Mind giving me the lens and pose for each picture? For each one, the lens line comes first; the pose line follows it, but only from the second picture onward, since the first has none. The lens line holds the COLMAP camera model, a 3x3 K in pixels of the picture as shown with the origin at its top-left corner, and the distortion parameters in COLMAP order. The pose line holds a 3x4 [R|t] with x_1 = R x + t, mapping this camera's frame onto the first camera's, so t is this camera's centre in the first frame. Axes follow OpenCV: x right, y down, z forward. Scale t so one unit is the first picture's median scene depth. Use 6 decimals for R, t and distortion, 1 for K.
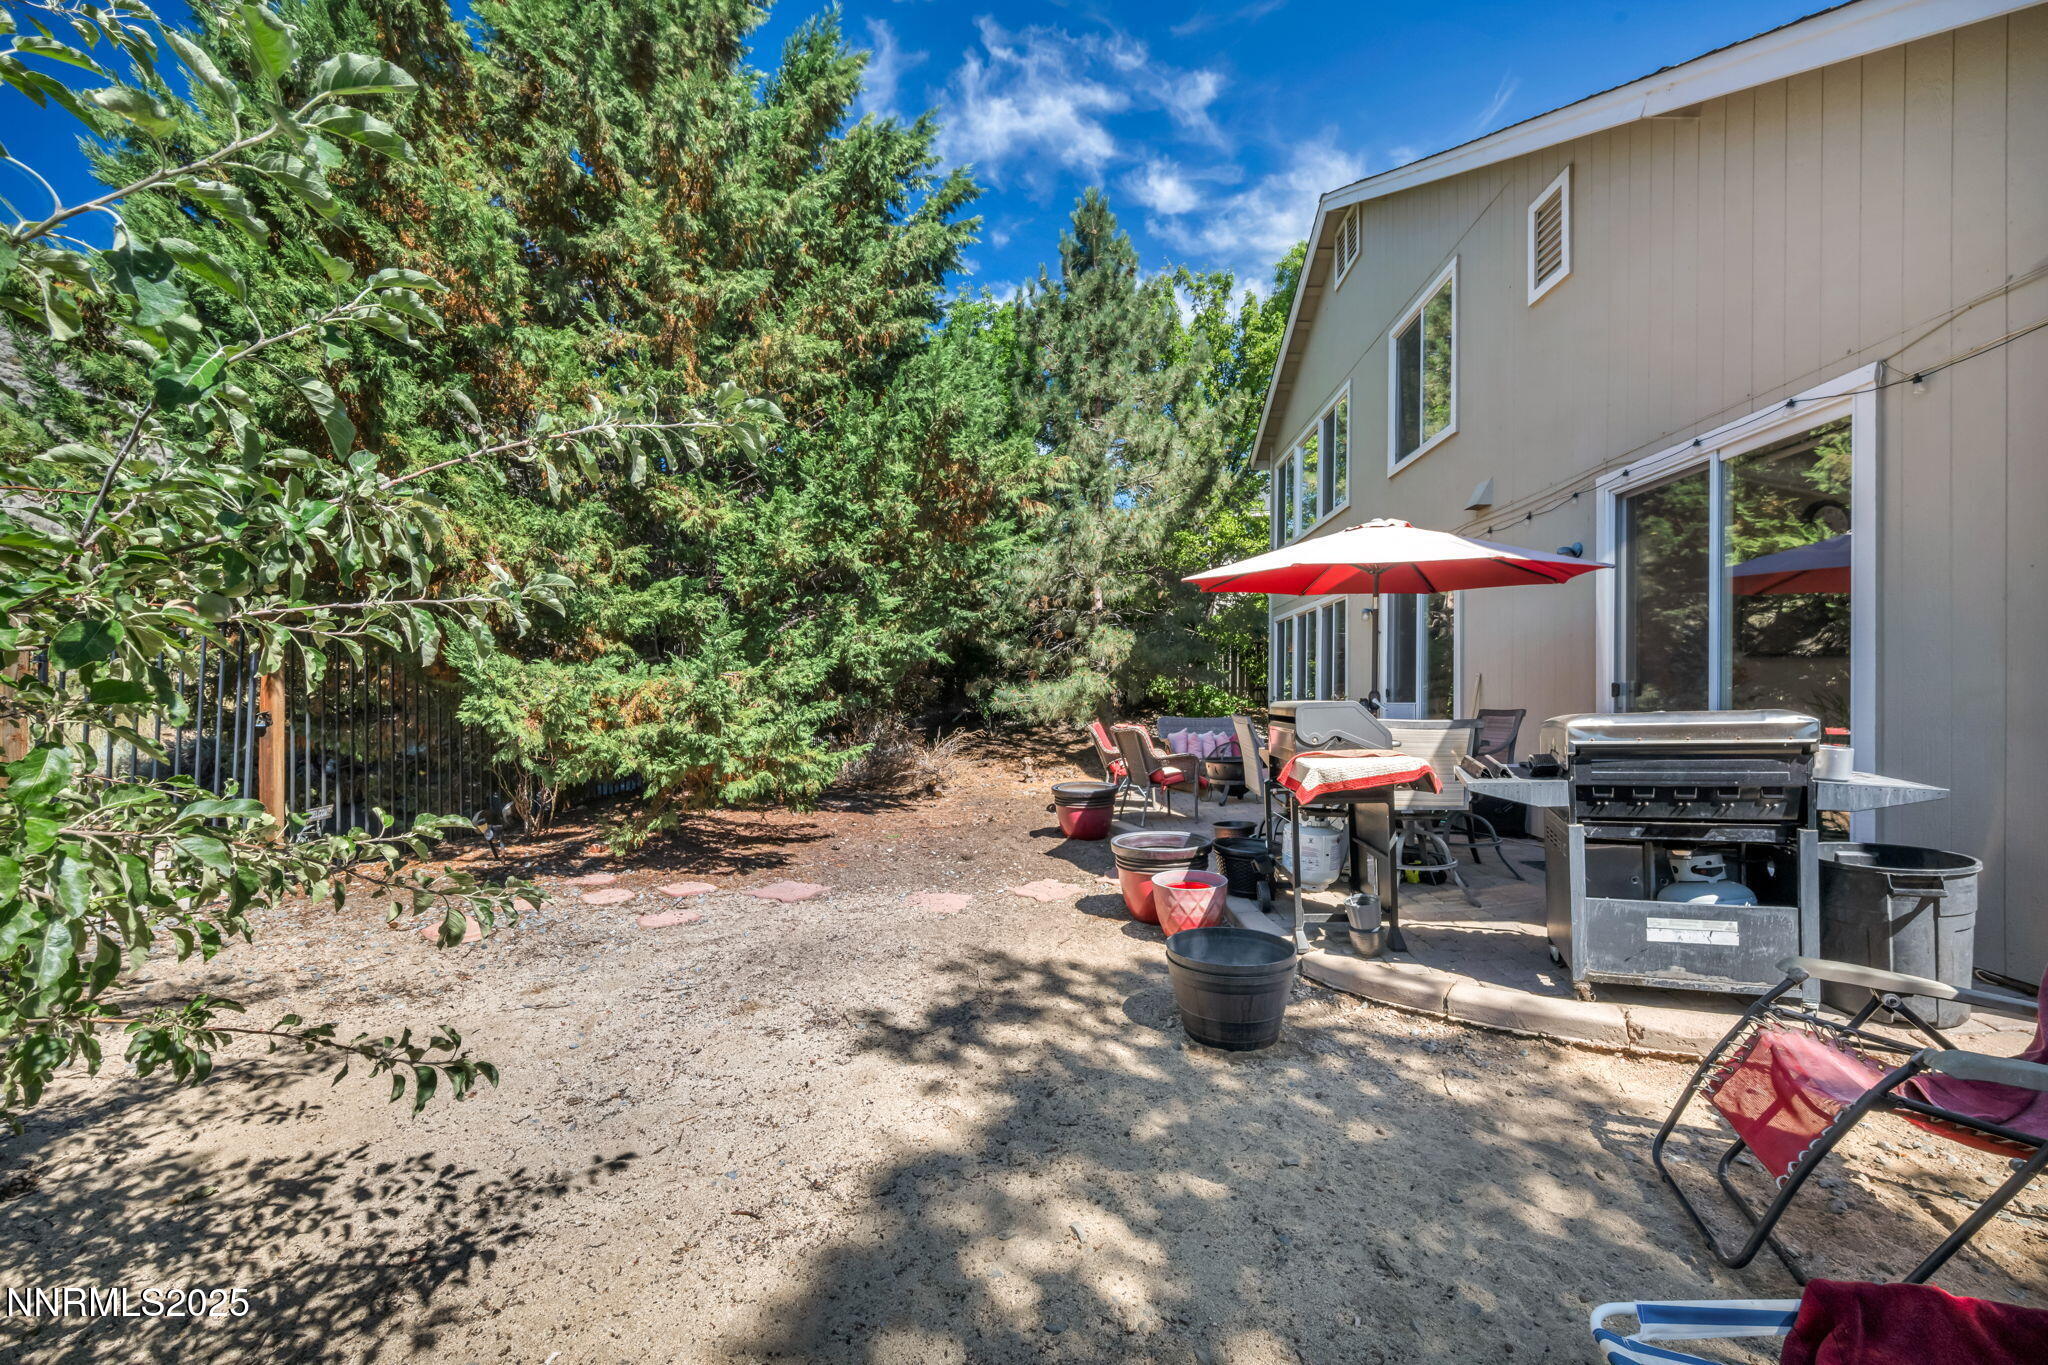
lens RADIAL K [[838.6, 0, 1024.0], [0, 838.6, 682.5], [0, 0, 1]] dist [0.004079, 0.000390]
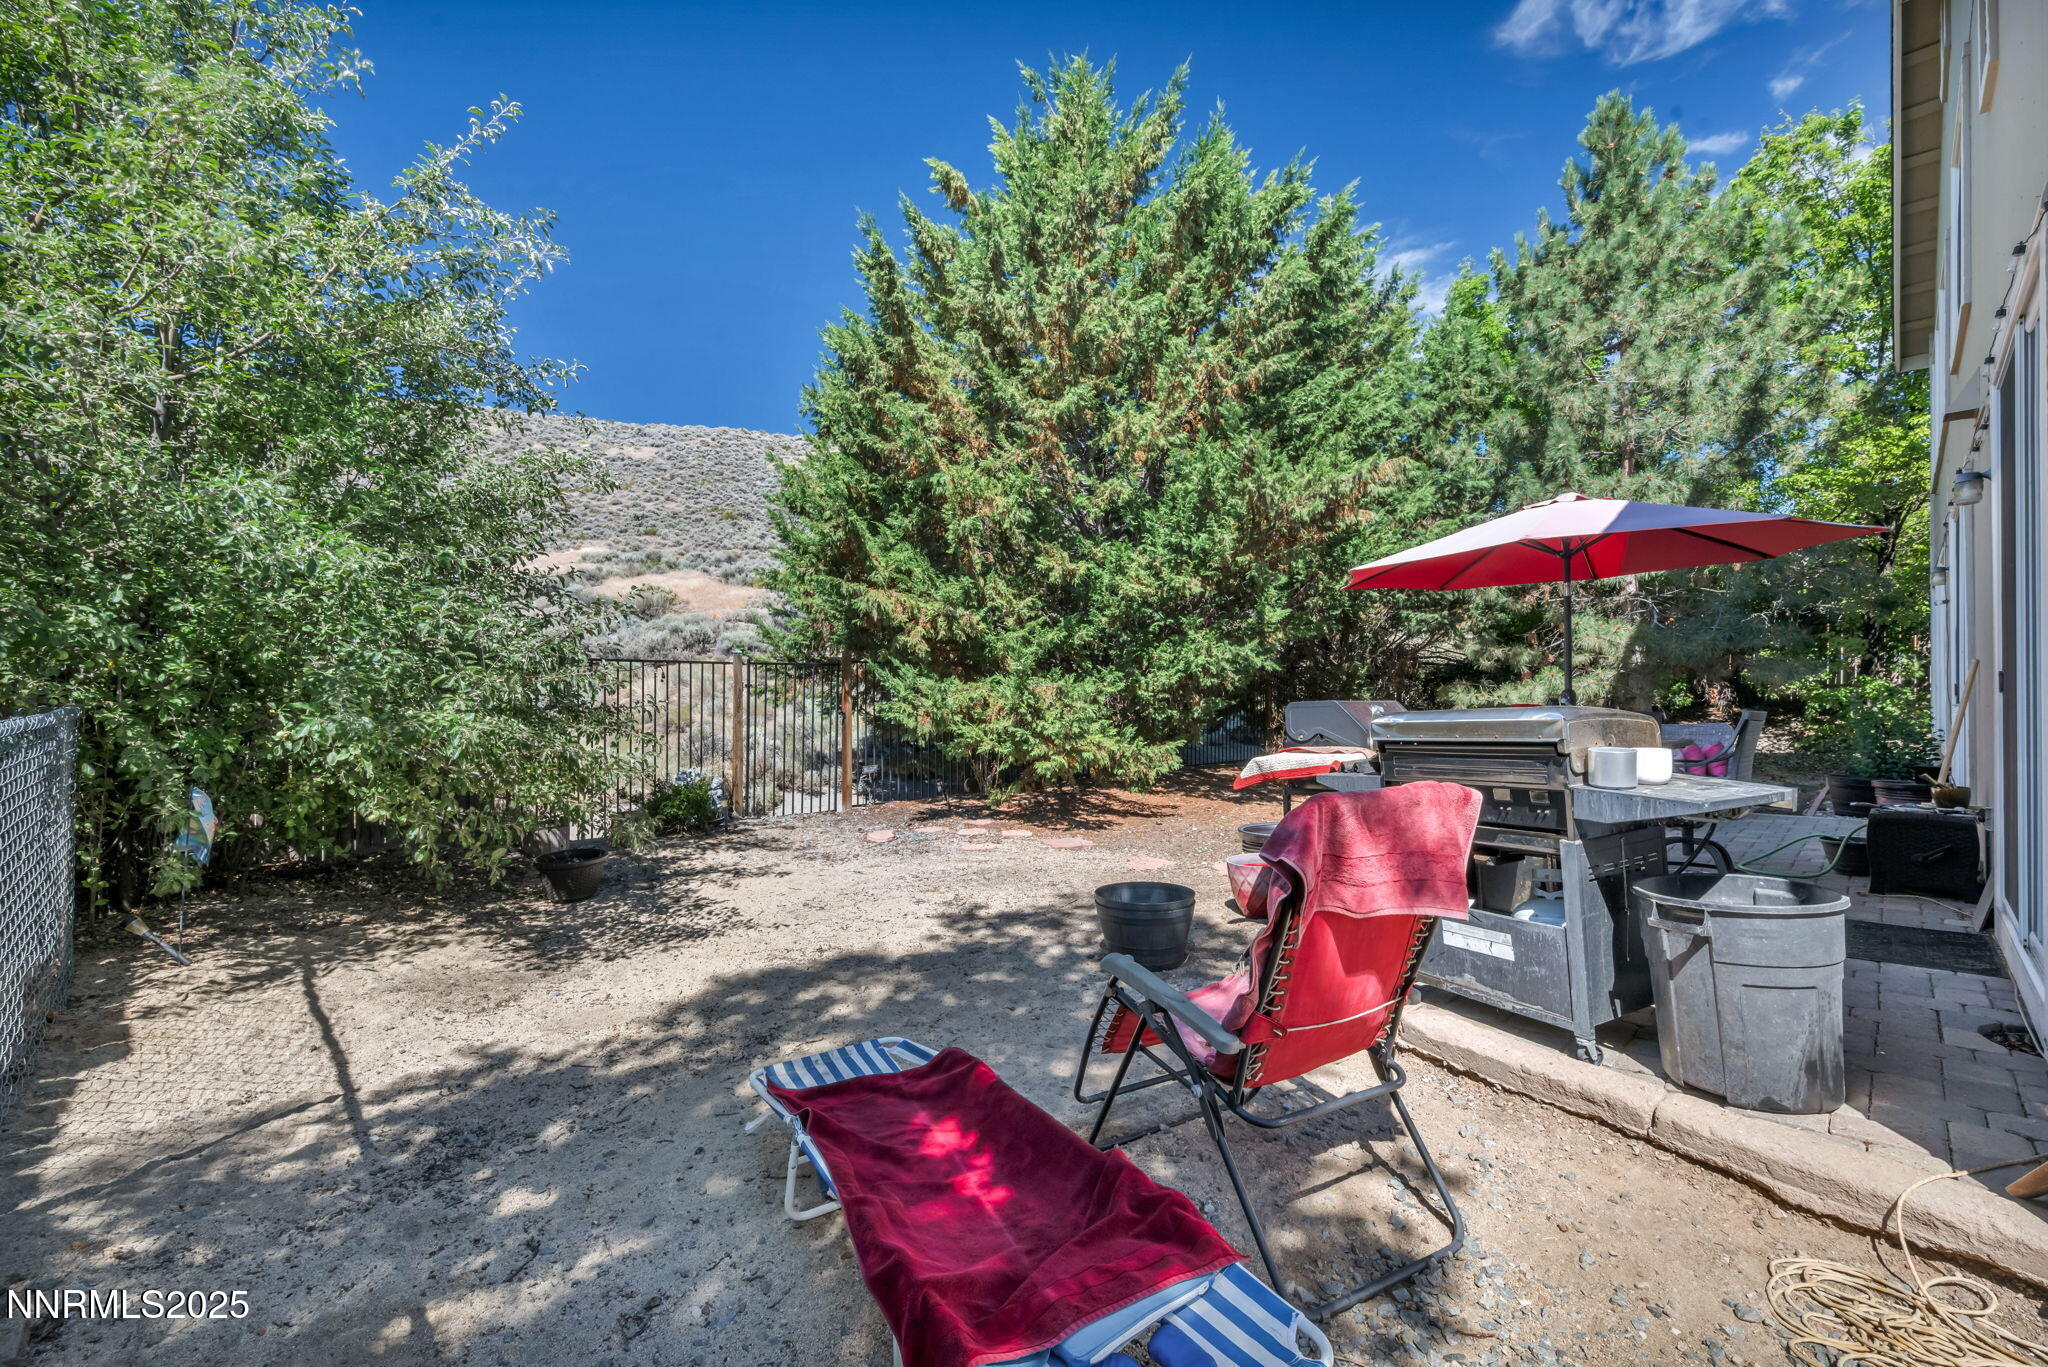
lens RADIAL K [[838.6, 0, 1024.0], [0, 838.6, 683.5], [0, 0, 1]] dist [0.004079, 0.000390]
pose [[0.704499, -0.023762, -0.709307, 1.098462], [0.018976, 0.999713, -0.014644, 0.011369], [0.709451, -0.003143, 0.704747, -0.028539]]
